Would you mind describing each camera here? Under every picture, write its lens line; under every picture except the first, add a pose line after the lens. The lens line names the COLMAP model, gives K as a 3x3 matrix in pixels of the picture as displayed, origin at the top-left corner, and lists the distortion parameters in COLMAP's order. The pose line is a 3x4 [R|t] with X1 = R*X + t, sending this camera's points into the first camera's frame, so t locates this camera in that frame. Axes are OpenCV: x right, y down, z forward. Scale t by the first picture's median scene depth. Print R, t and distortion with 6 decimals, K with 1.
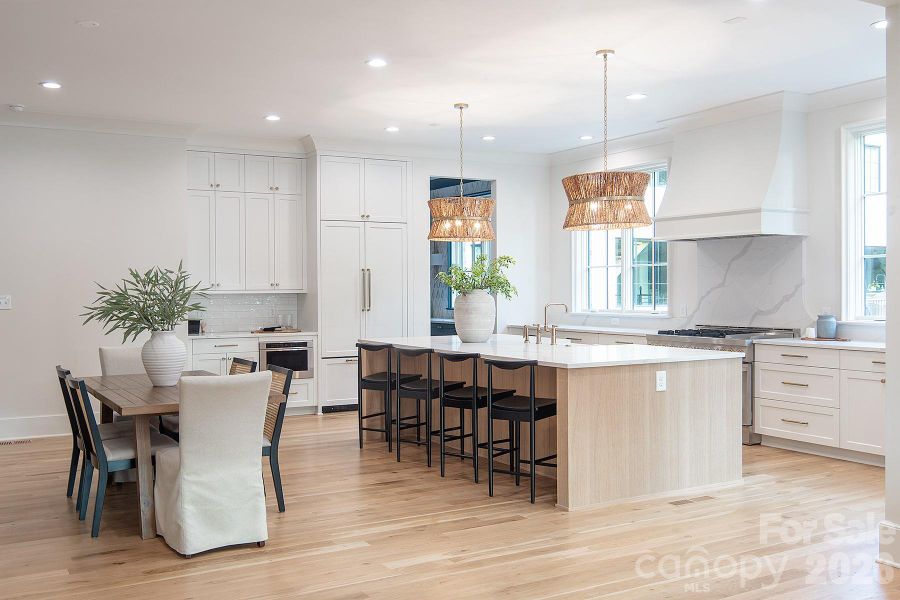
lens RADIAL K [[637.5, 0, 403.0], [0, 637.5, 289.9], [0, 0, 1]] dist [-0.001012, -0.001475]
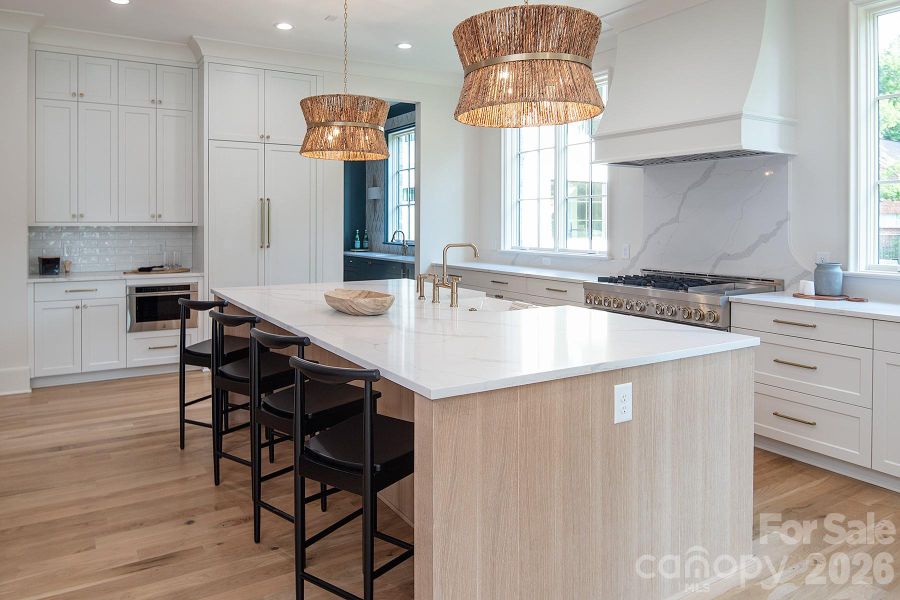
lens RADIAL K [[623.7, 0, 423.3], [0, 623.7, 224.0], [0, 0, 1]] dist [-0.004580, -0.002944]
pose [[0.992449, 0.007903, 0.122404, 0.105783], [-0.007935, 0.999968, -0.000222, -0.000517], [-0.122402, -0.000751, 0.992480, 0.302712]]
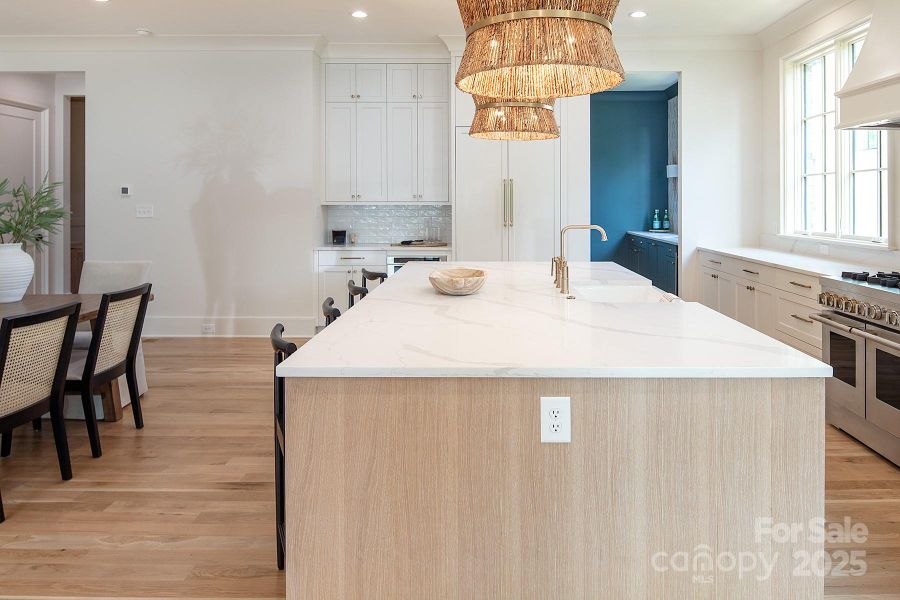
lens RADIAL K [[597.5, 0, 393.2], [0, 597.5, 198.3], [0, 0, 1]] dist [-0.000304, 0.000371]
pose [[0.917587, 0.005965, -0.397491, 0.270701], [-0.008340, 0.999956, -0.004247, -0.002488], [0.397448, 0.007213, 0.917596, 0.341237]]
